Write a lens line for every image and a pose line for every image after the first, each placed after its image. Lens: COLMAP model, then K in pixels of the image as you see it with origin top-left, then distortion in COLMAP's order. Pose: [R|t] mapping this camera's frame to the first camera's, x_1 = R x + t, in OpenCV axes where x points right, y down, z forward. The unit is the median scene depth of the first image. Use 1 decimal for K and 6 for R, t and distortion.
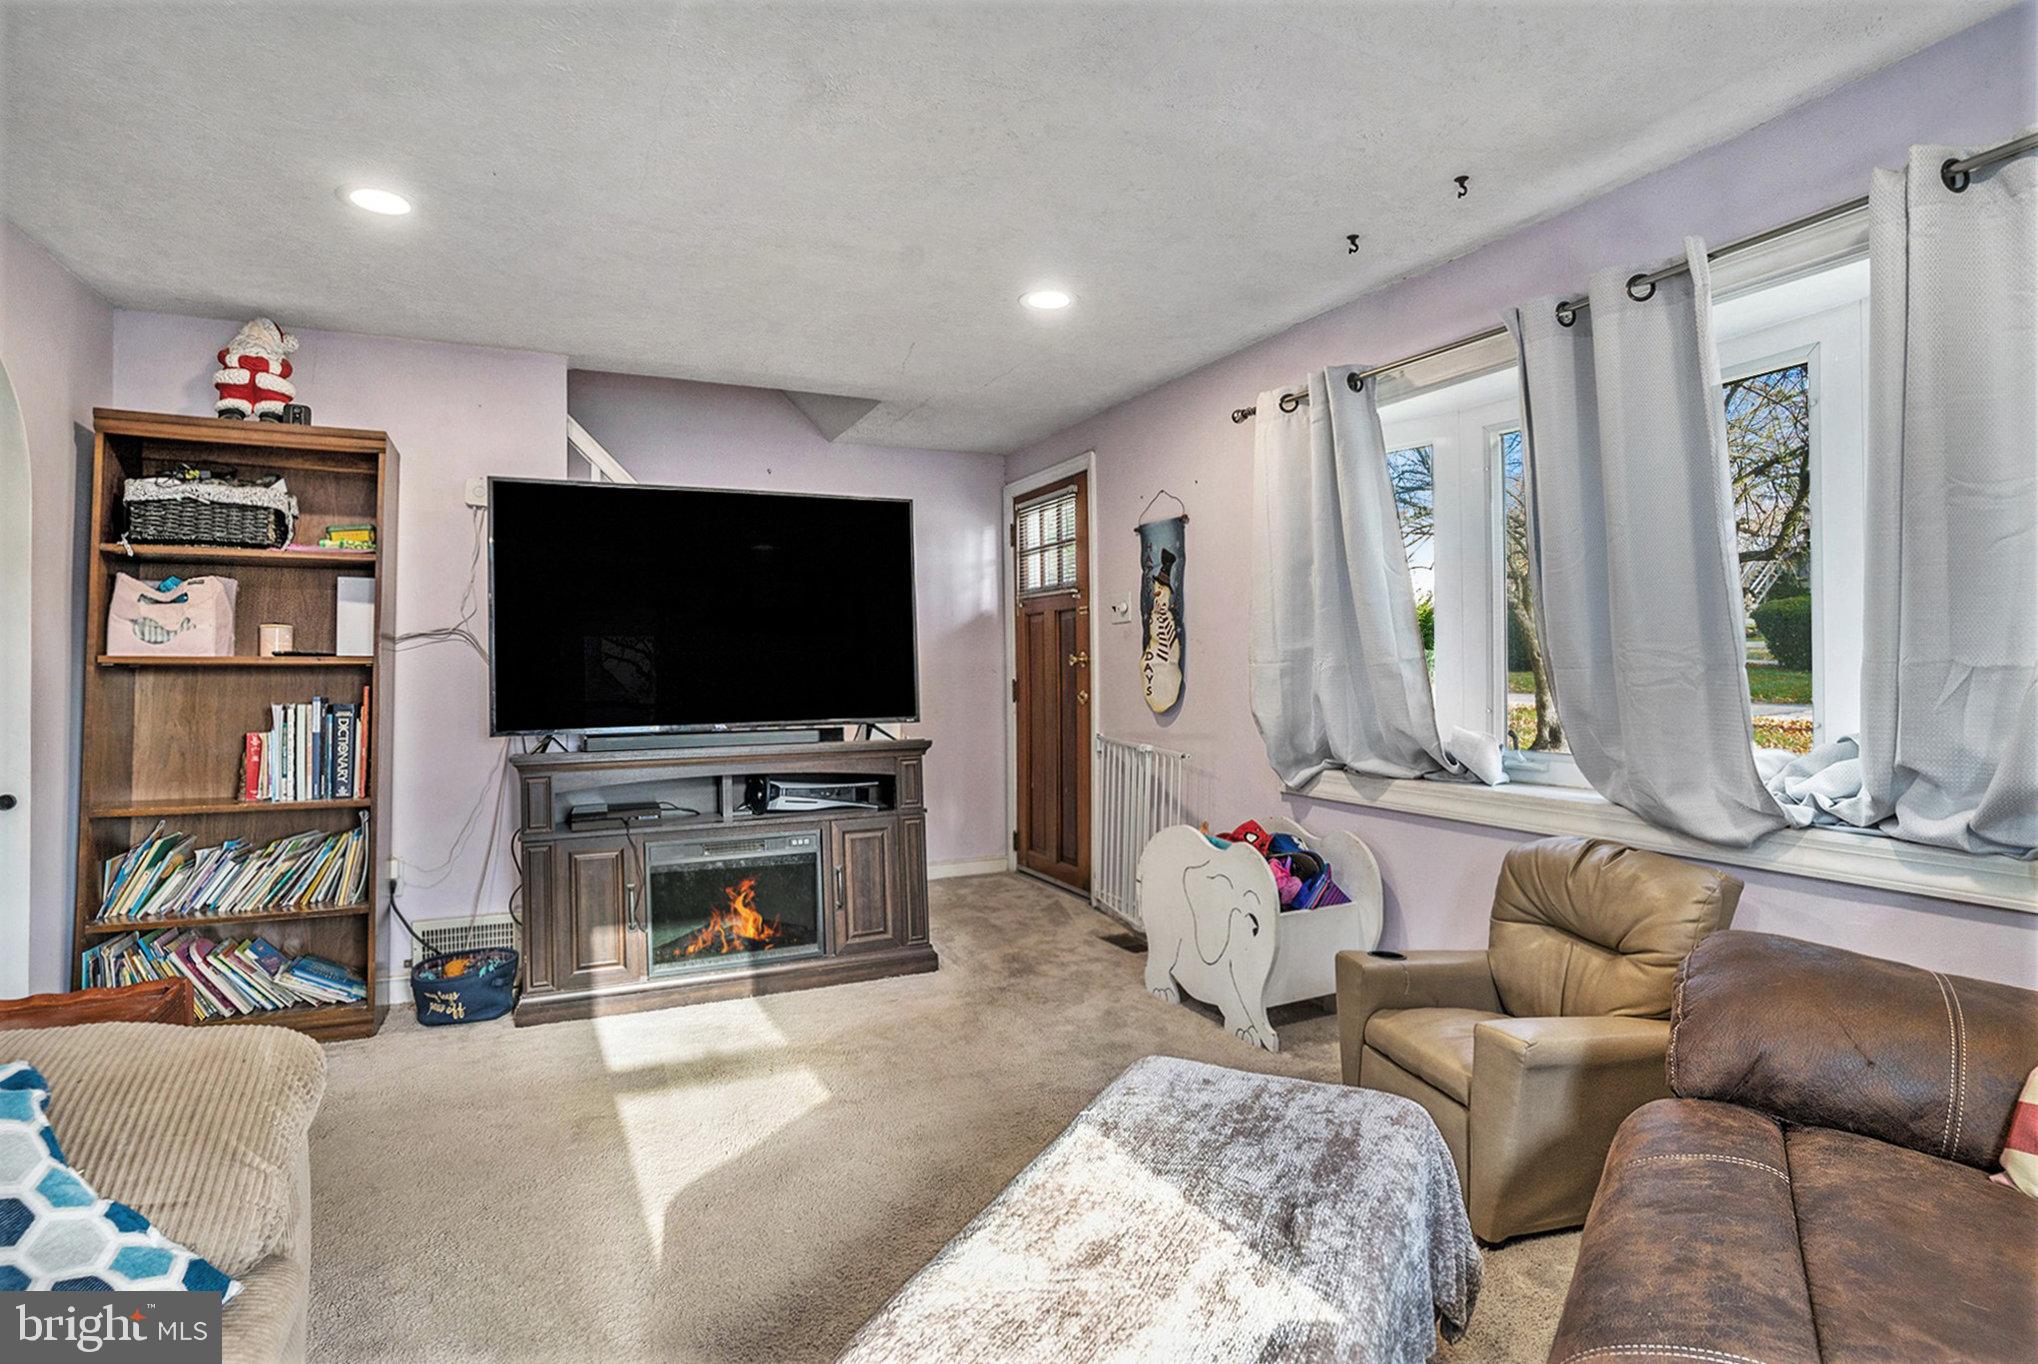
lens RADIAL K [[1043.9, 0, 985.6], [0, 1043.9, 678.6], [0, 0, 1]] dist [-0.086602, 0.045489]
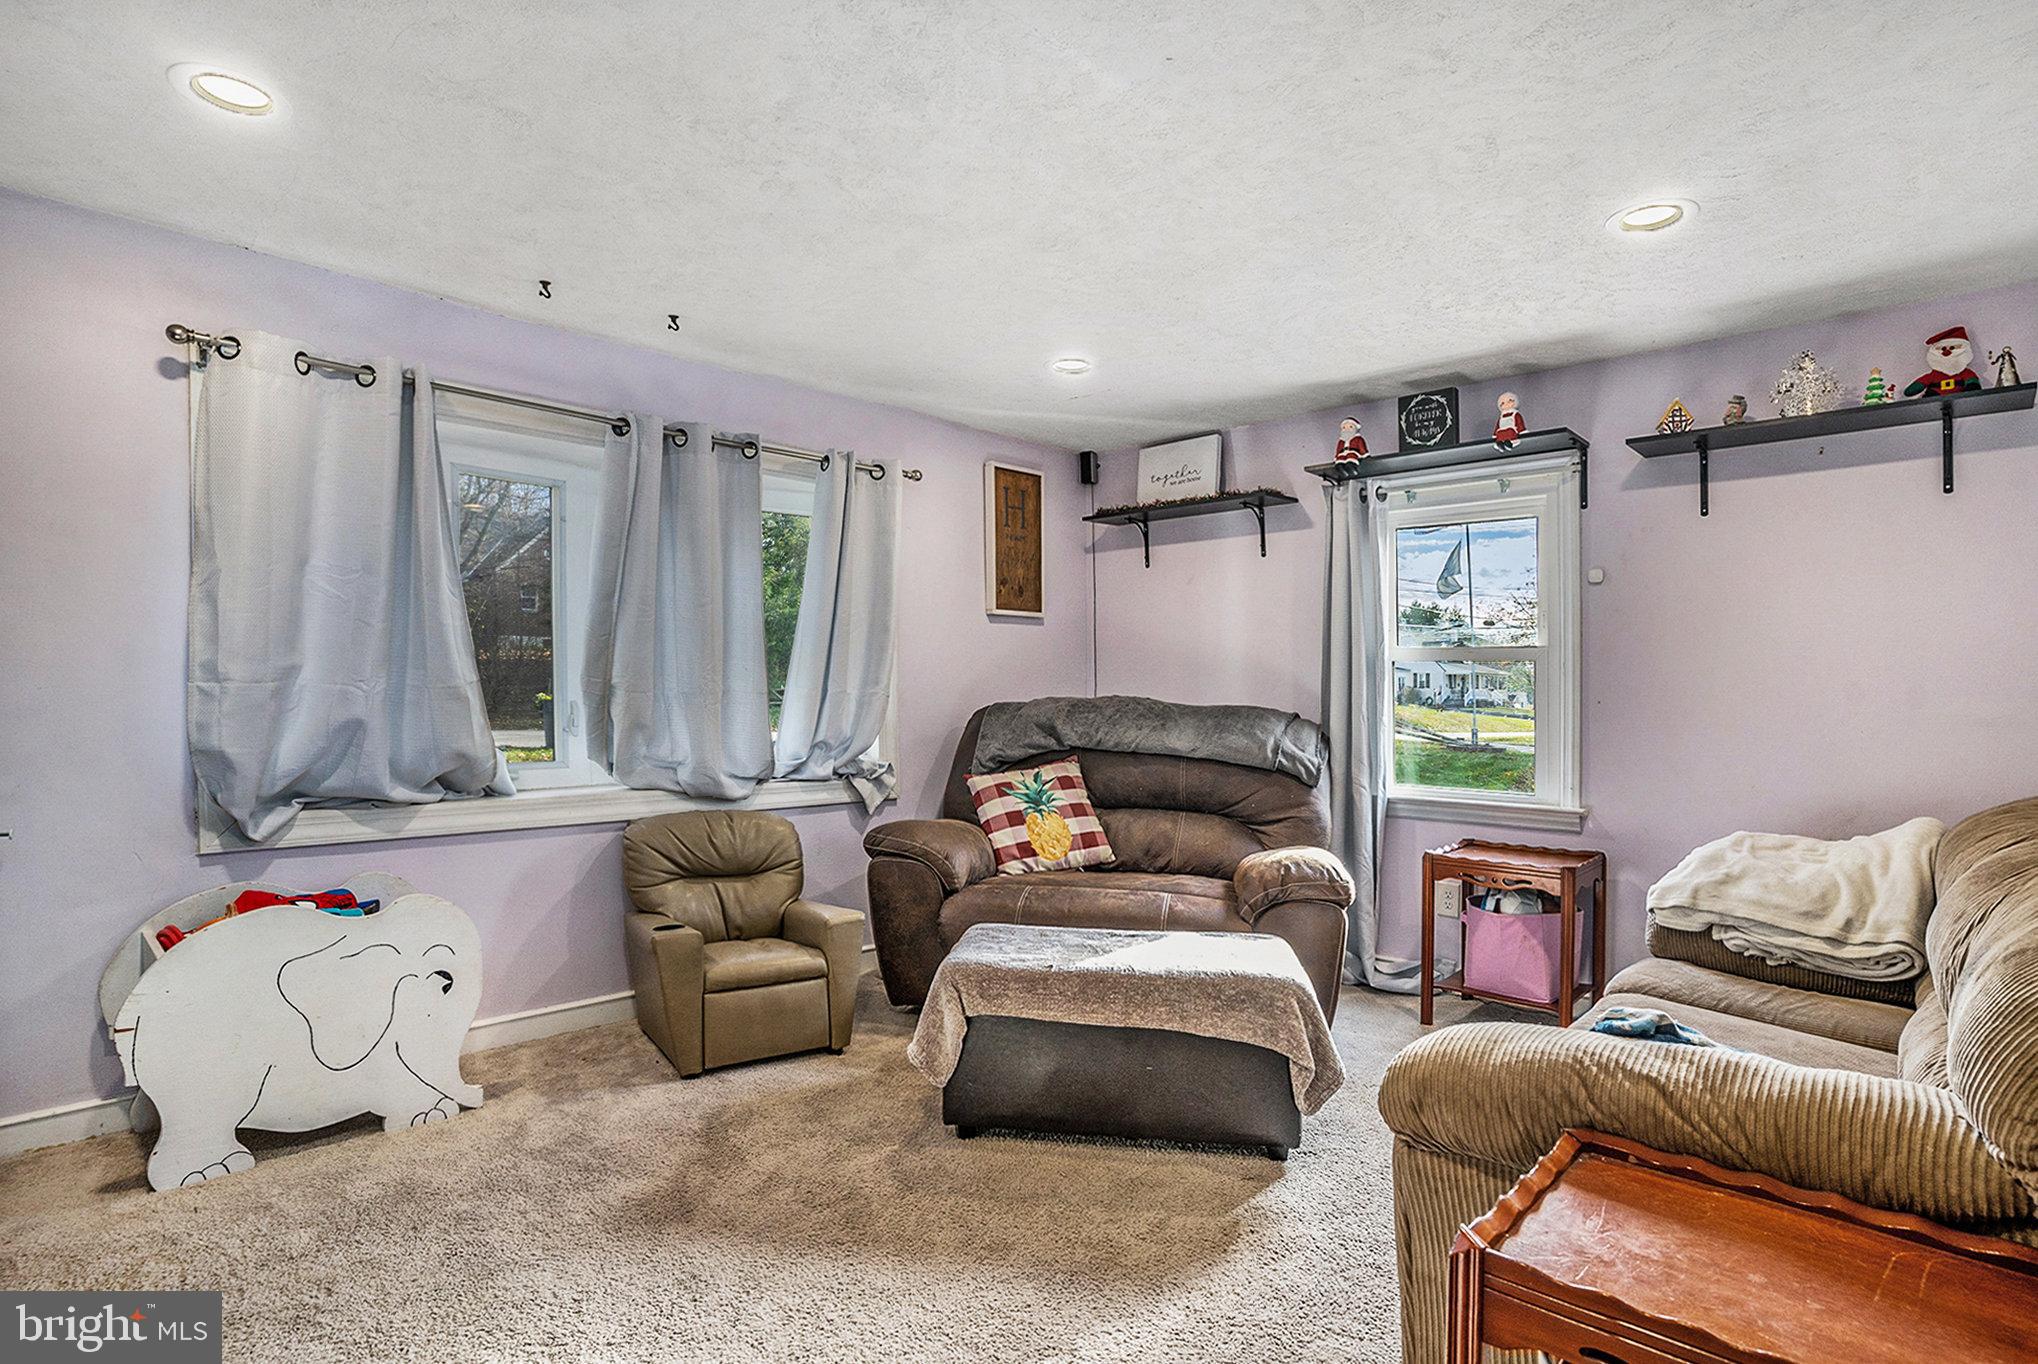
lens RADIAL K [[1043.9, 0, 985.6], [0, 1043.9, 678.6], [0, 0, 1]] dist [-0.086602, 0.045489]
pose [[-0.351354, 0.001573, 0.936241, -0.713703], [-0.005398, 0.999979, -0.003706, -0.020107], [-0.936227, -0.006356, -0.351338, 0.869310]]
